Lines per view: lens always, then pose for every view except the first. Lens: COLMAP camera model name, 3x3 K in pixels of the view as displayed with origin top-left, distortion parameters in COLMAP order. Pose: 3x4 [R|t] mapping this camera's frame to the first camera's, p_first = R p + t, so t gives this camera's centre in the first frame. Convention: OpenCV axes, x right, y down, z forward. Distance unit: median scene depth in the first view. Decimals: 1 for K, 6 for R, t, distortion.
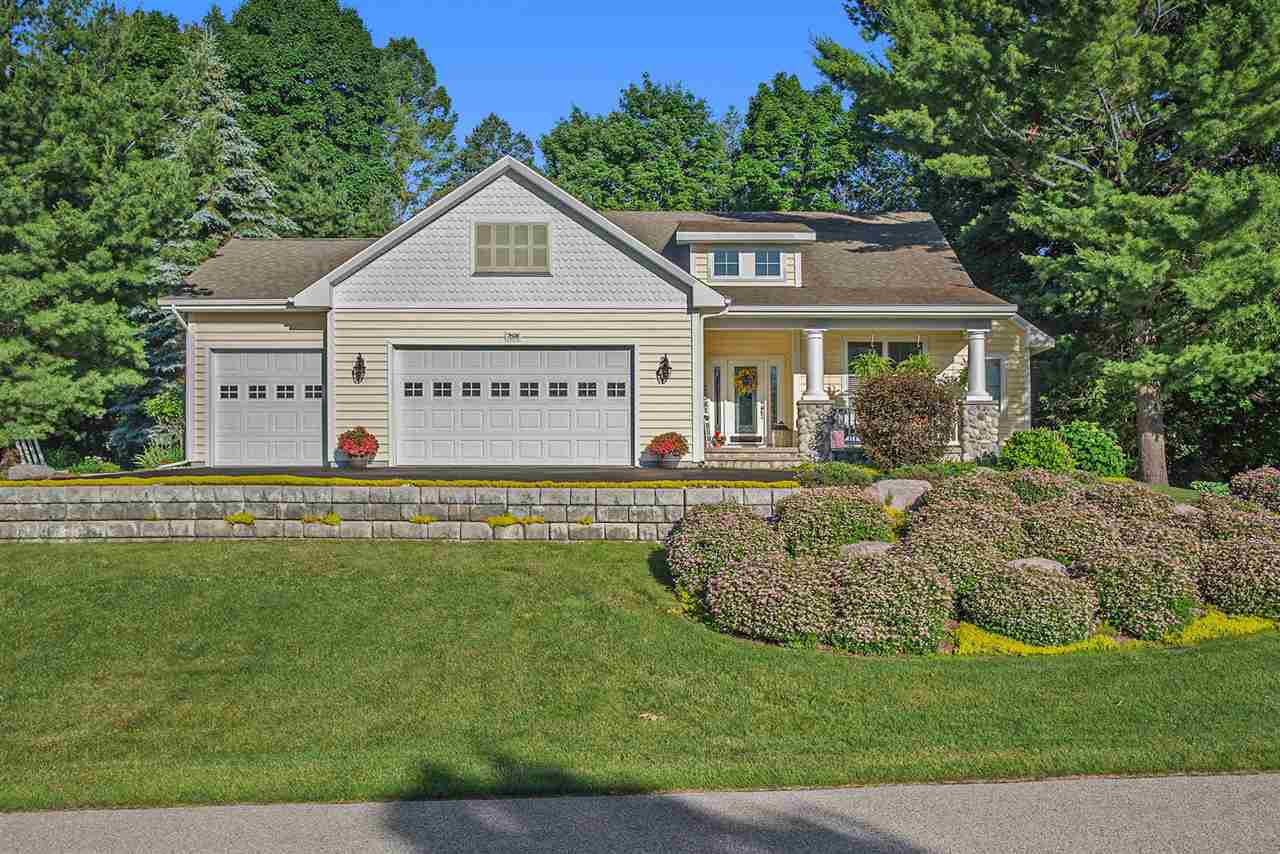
lens RADIAL K [[1356.2, 0, 645.1], [0, 1356.2, 432.6], [0, 0, 1]] dist [-0.001209, 0.000000]
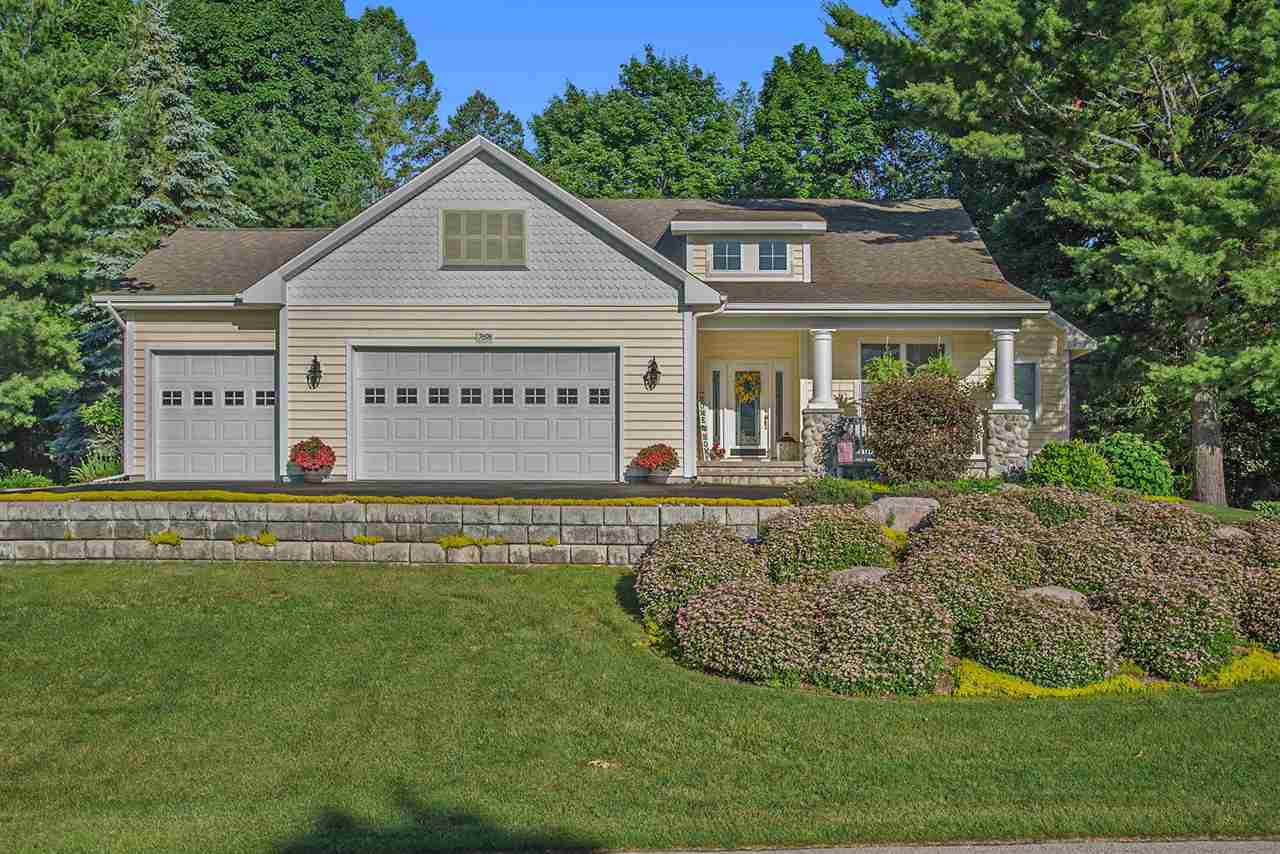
lens RADIAL K [[1490.4, 0, 623.6], [0, 1490.4, 449.6], [0, 0, 1]] dist [0.047737, 0.000000]
pose [[0.999715, 0.002582, -0.023749, 0.017920], [-0.002512, 0.999992, 0.002964, 0.000633], [0.023756, -0.002903, 0.999714, 0.011566]]
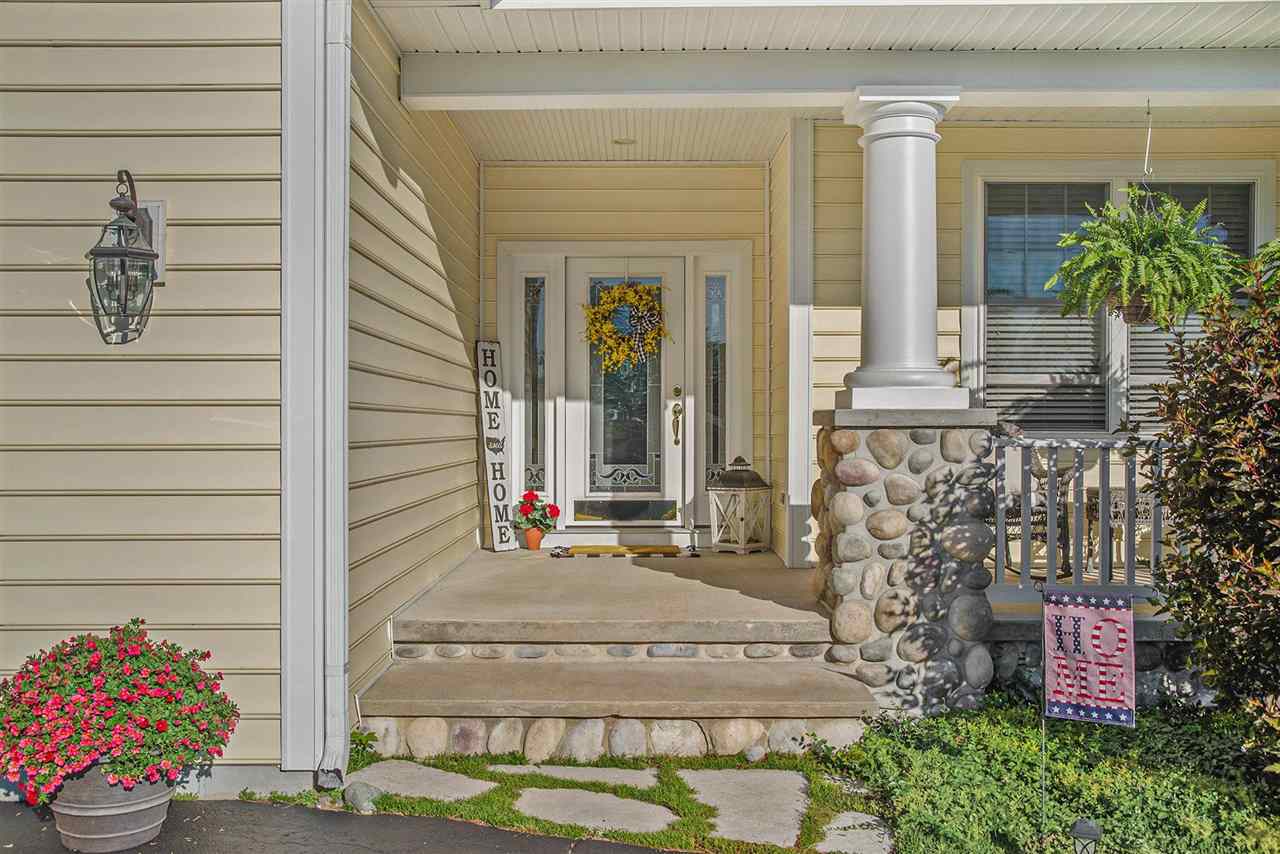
lens RADIAL K [[1356.2, 0, 637.1], [0, 1356.2, 424.6], [0, 0, 1]] dist [-0.001209, 0.000000]
pose [[0.998800, -0.000169, 0.048976, 0.071320], [-0.001585, 0.999358, 0.035791, -0.030162], [-0.048951, -0.035825, 0.998158, 0.794754]]
